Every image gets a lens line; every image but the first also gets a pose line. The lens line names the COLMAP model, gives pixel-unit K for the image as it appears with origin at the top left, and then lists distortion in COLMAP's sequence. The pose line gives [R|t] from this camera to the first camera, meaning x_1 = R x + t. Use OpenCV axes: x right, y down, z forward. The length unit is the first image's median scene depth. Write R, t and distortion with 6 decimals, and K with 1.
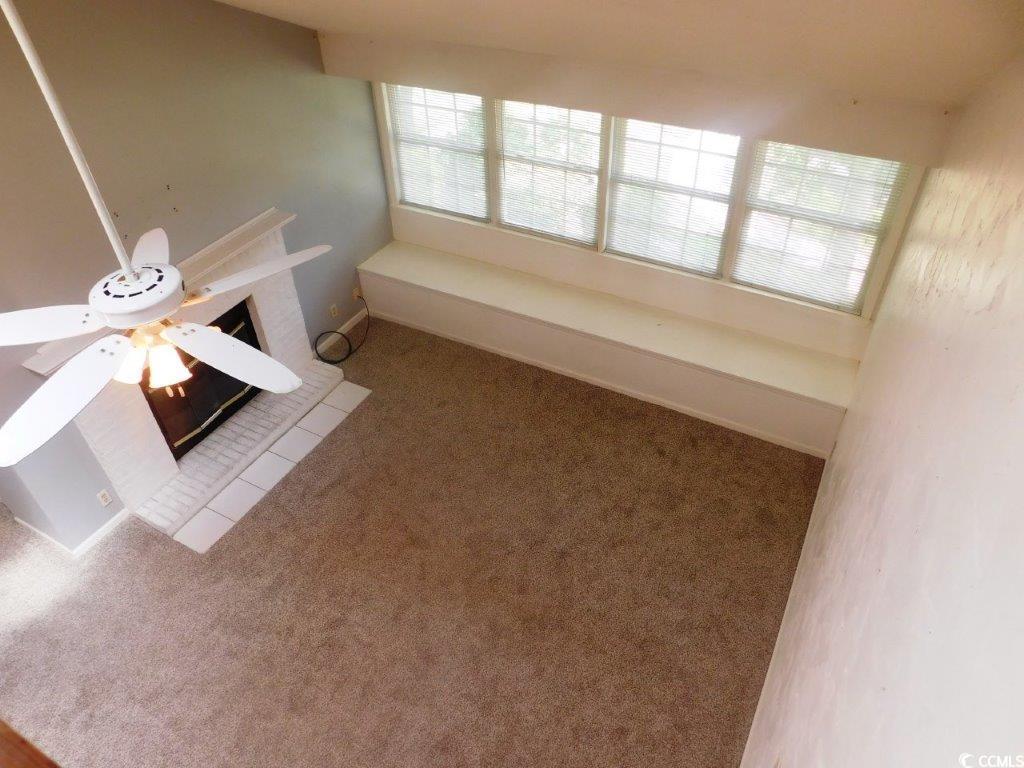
lens RADIAL K [[716.9, 0, 509.9], [0, 716.9, 385.7], [0, 0, 1]] dist [-0.048414, 0.033580]
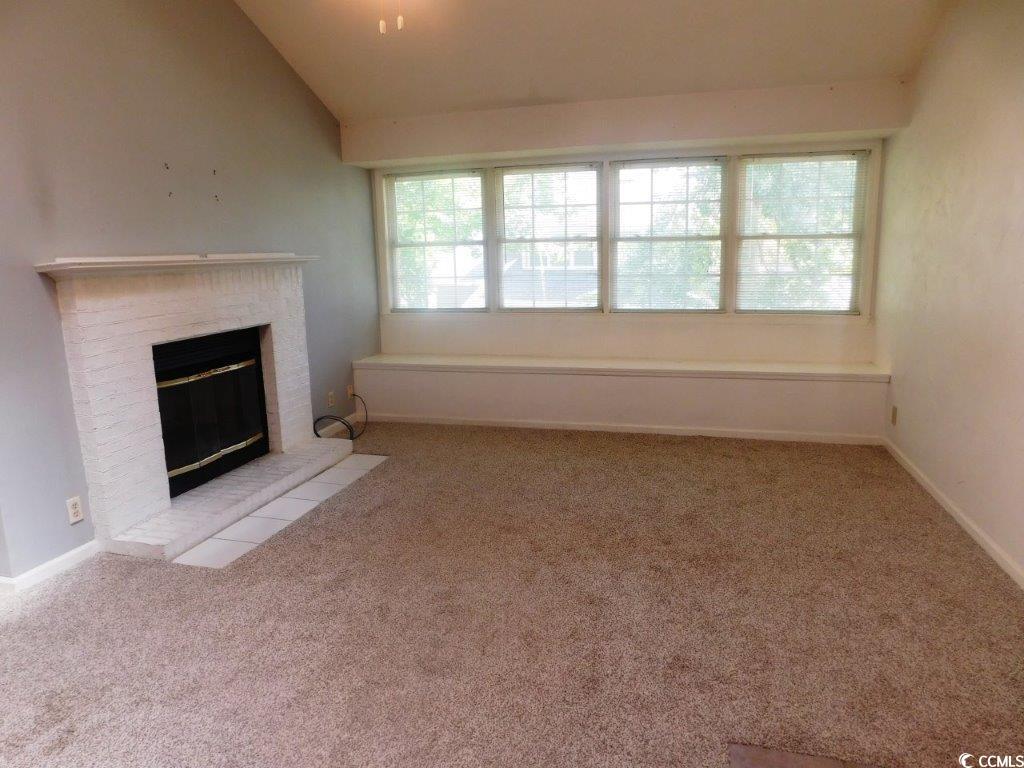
lens RADIAL K [[676.8, 0, 508.1], [0, 676.8, 388.5], [0, 0, 1]] dist [-0.053943, 0.041263]
pose [[0.971337, -0.038654, 0.234545, -0.272502], [0.149962, 0.865212, -0.478456, 0.395751], [-0.184436, 0.499915, 0.846208, 0.263054]]
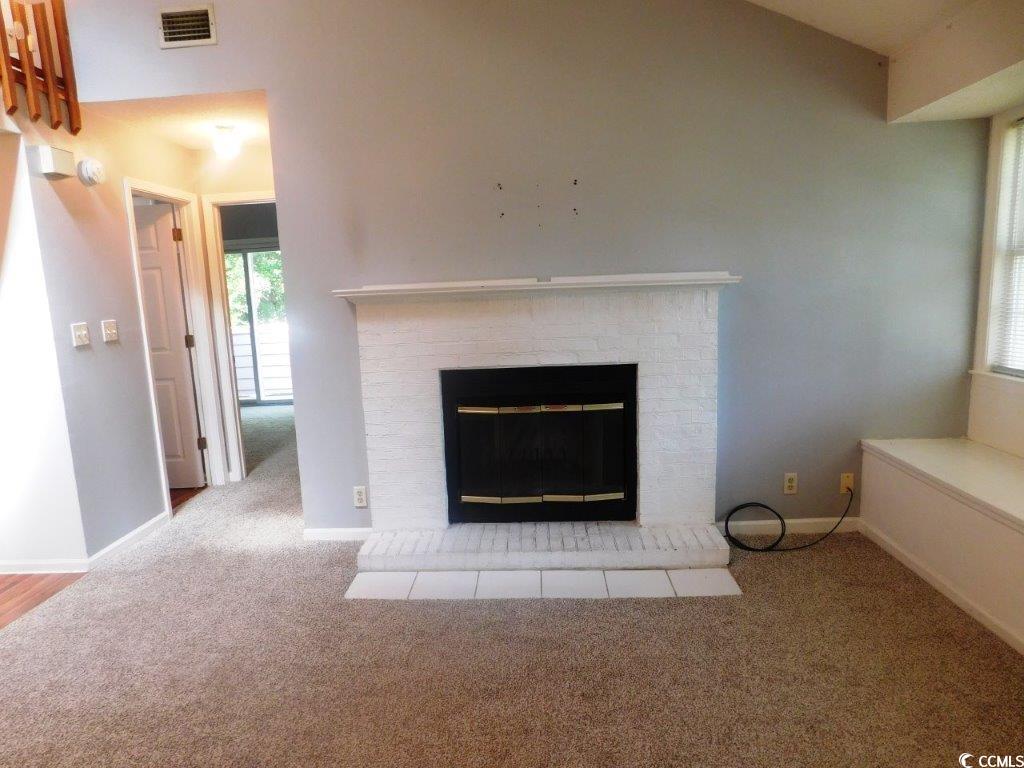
lens RADIAL K [[676.8, 0, 508.1], [0, 676.8, 388.5], [0, 0, 1]] dist [-0.053943, 0.041263]
pose [[0.441548, 0.151825, -0.884299, 0.179991], [-0.567420, 0.810716, -0.144133, 0.062368], [0.695032, 0.565411, 0.444119, 0.623947]]
